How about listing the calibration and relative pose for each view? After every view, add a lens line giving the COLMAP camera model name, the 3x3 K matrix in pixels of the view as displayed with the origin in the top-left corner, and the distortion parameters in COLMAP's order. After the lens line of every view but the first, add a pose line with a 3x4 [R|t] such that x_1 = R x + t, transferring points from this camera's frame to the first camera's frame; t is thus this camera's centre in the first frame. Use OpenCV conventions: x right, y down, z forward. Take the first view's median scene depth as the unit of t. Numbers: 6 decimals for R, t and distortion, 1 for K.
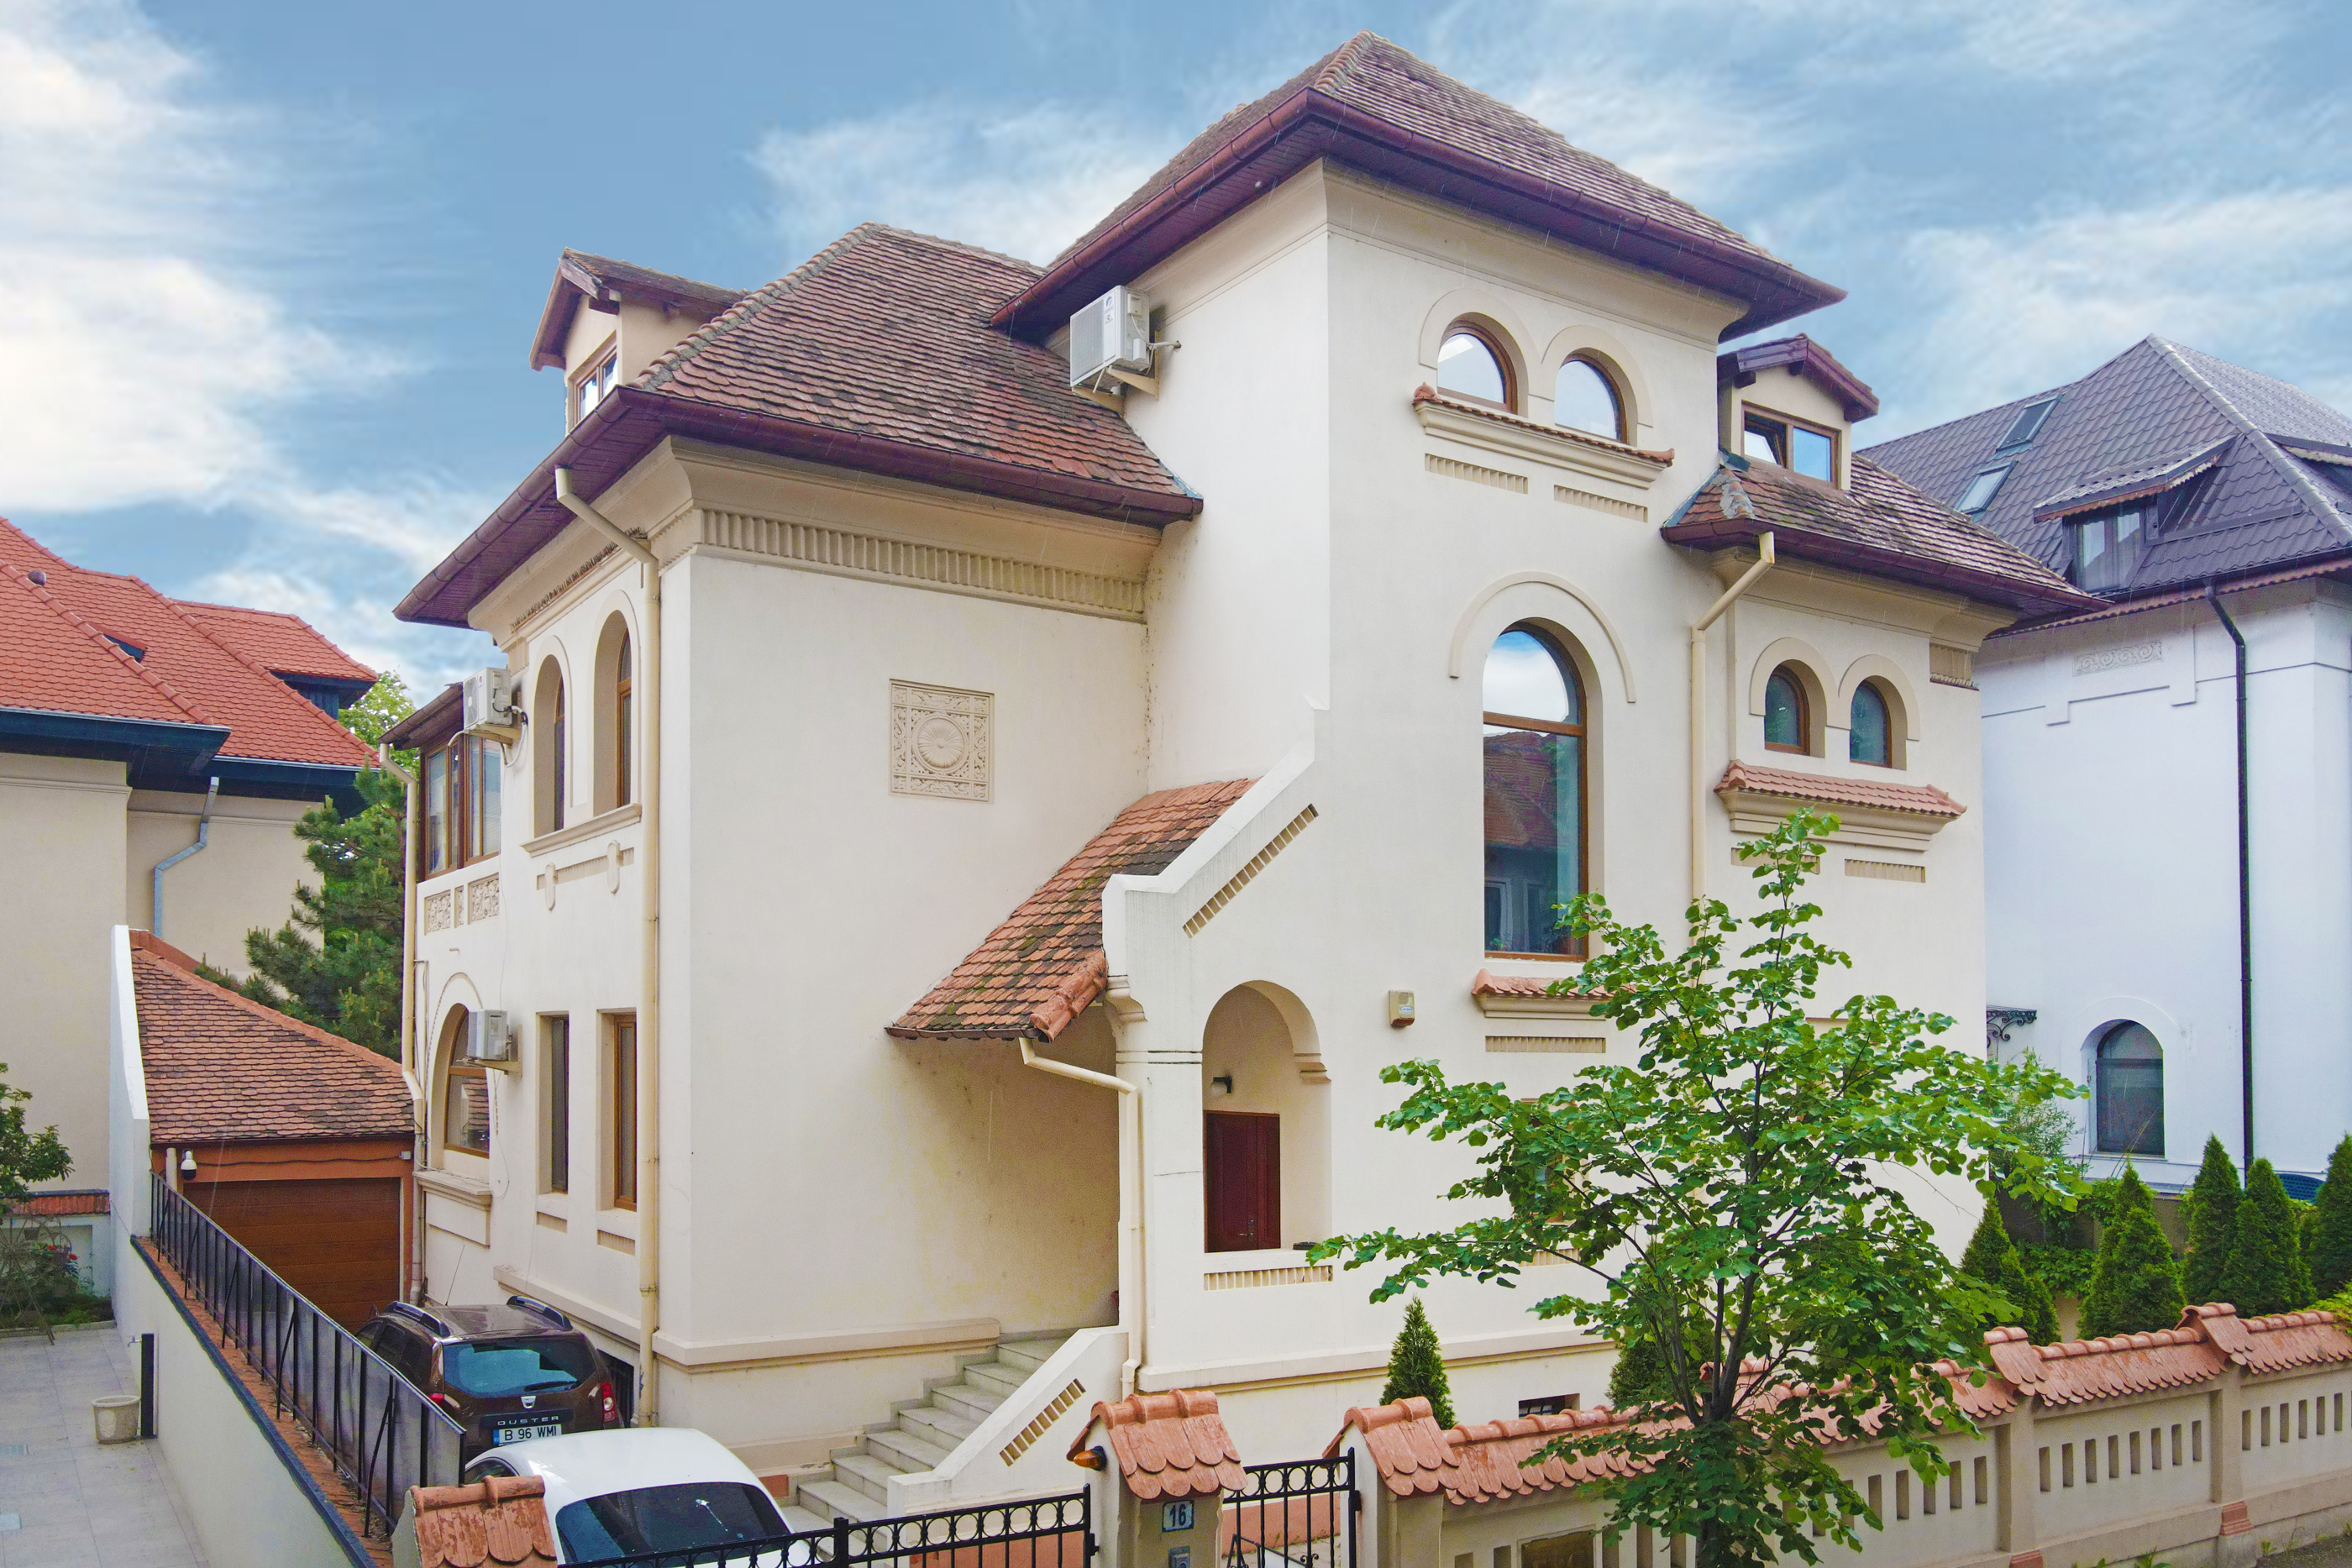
lens RADIAL K [[1823.2, 0, 1174.3], [0, 1823.2, 1036.2], [0, 0, 1]] dist [0.002413, 0.003058]
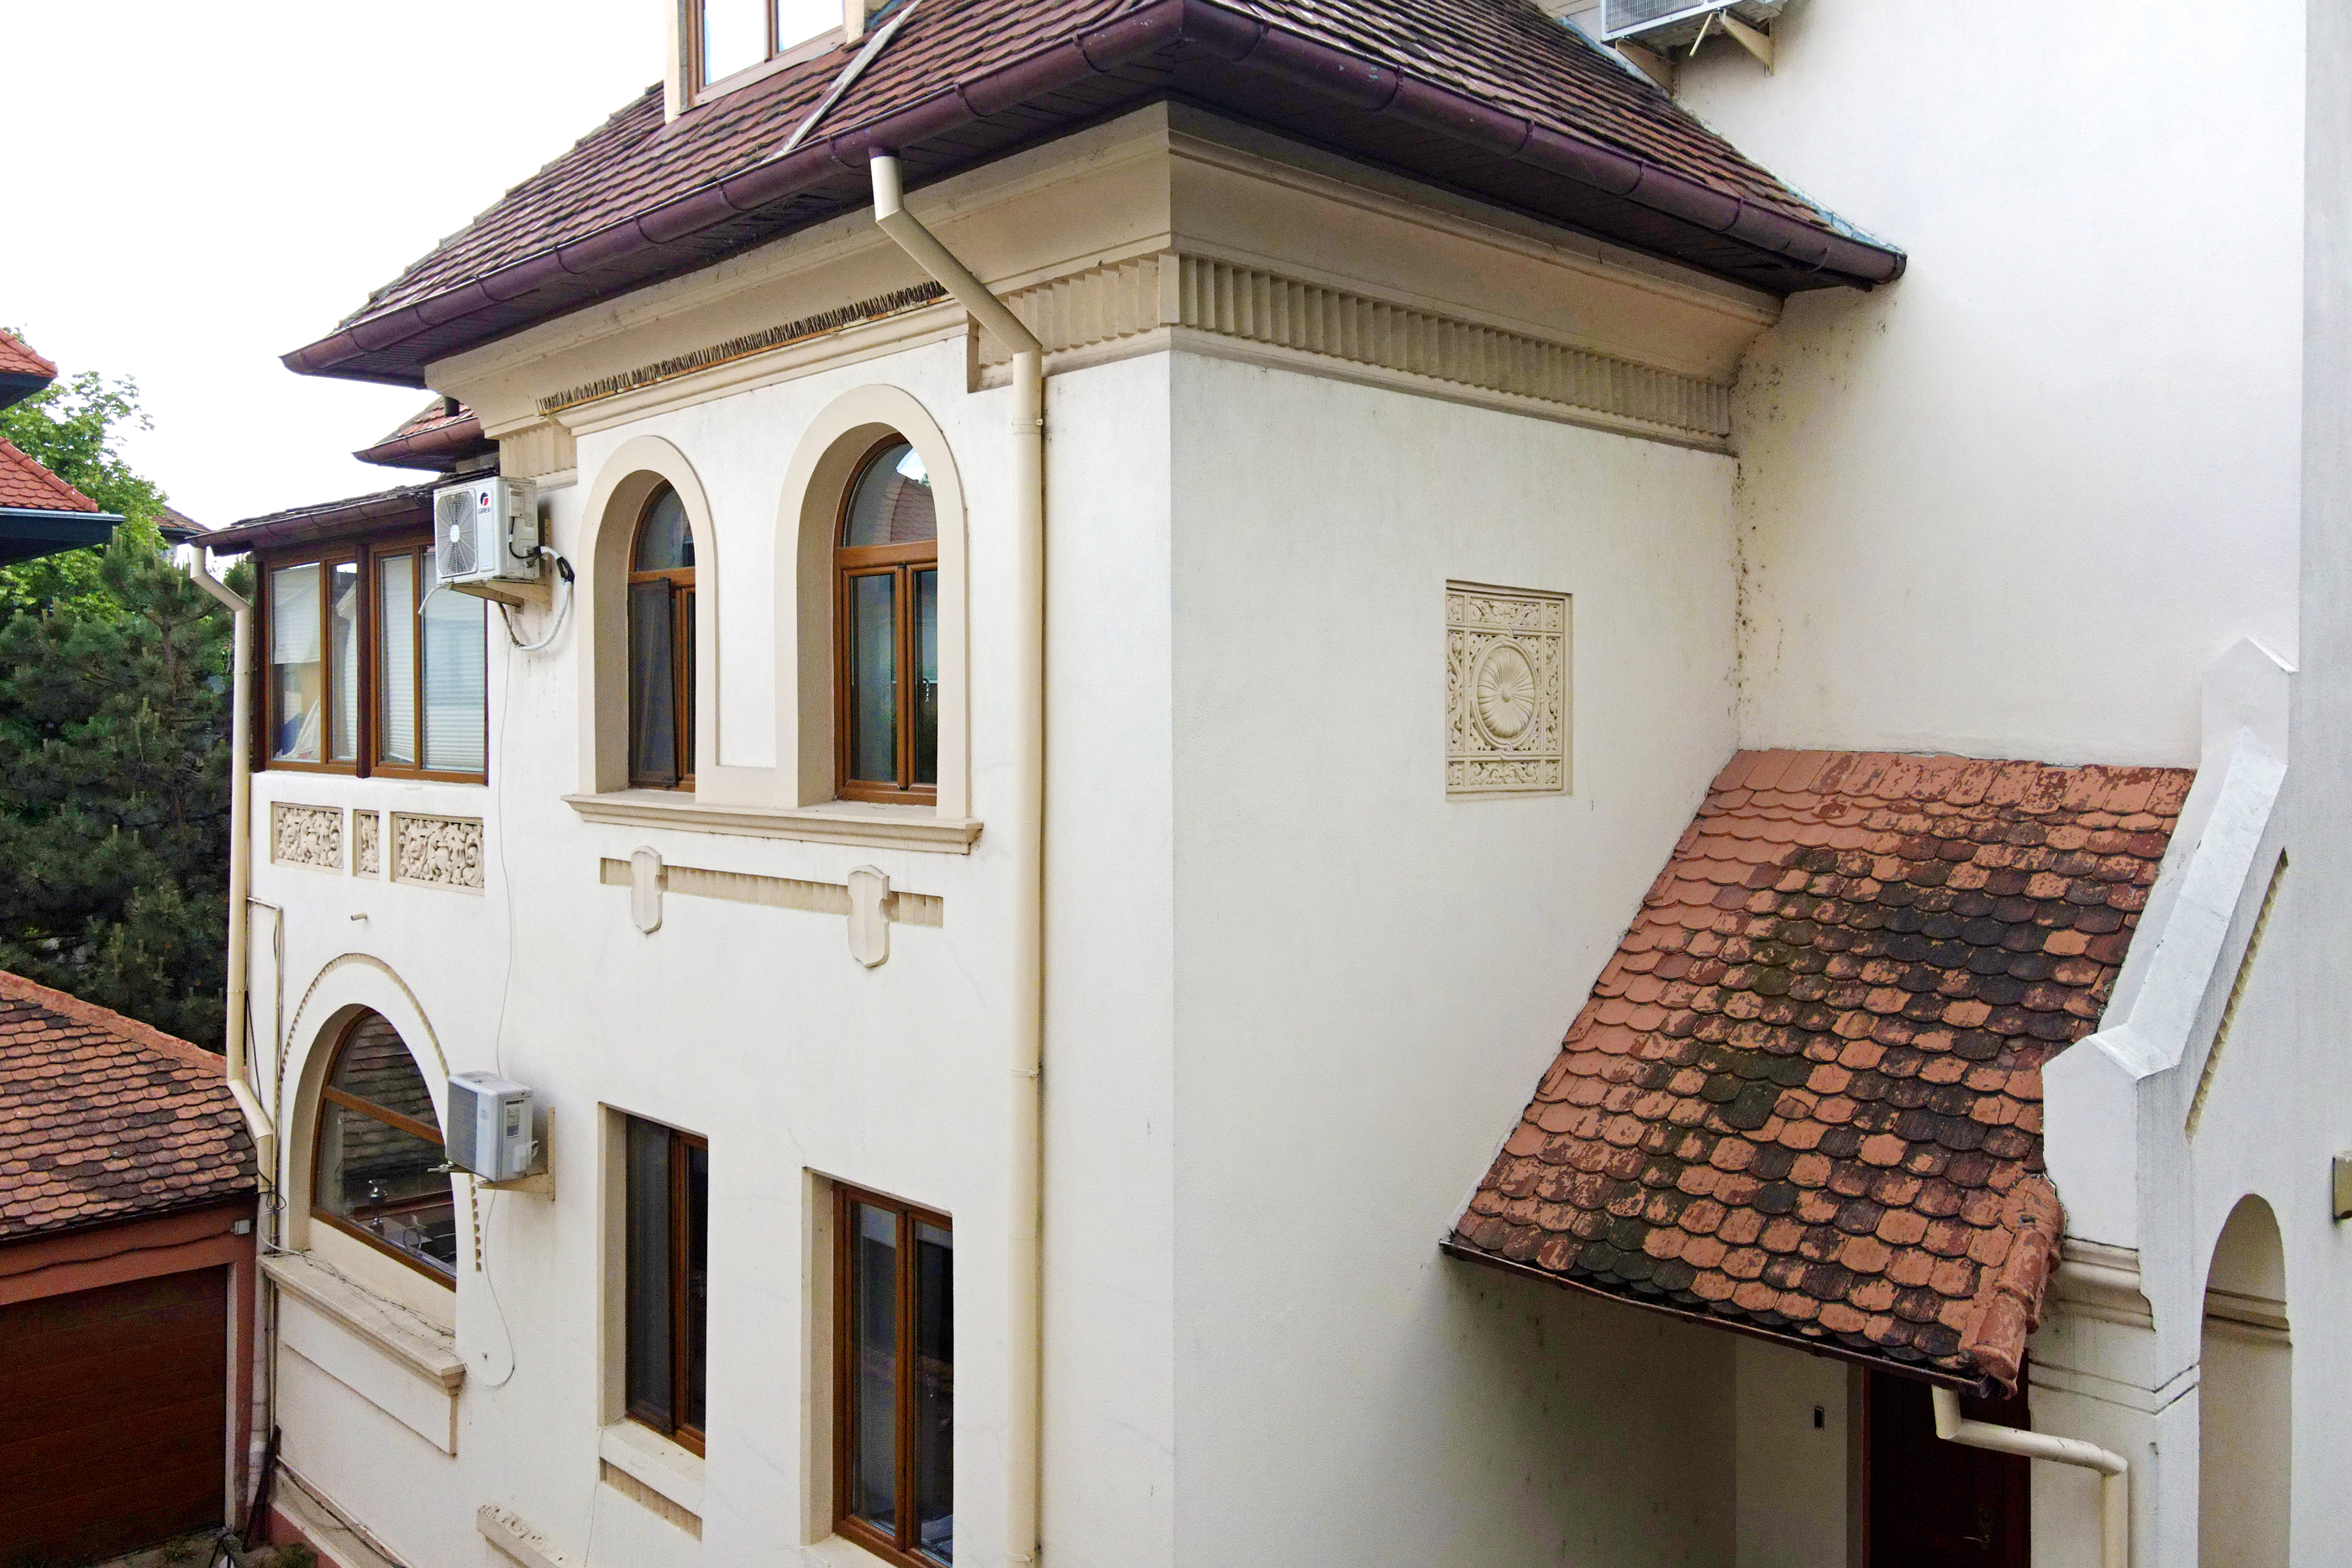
lens RADIAL K [[1792.5, 0, 1064.5], [0, 1792.5, 684.7], [0, 0, 1]] dist [0.006819, 0.005921]
pose [[0.985483, 0.002278, 0.169758, -0.330622], [-0.003195, 0.999982, 0.005126, -0.157206], [-0.169744, -0.005594, 0.985472, 0.474023]]
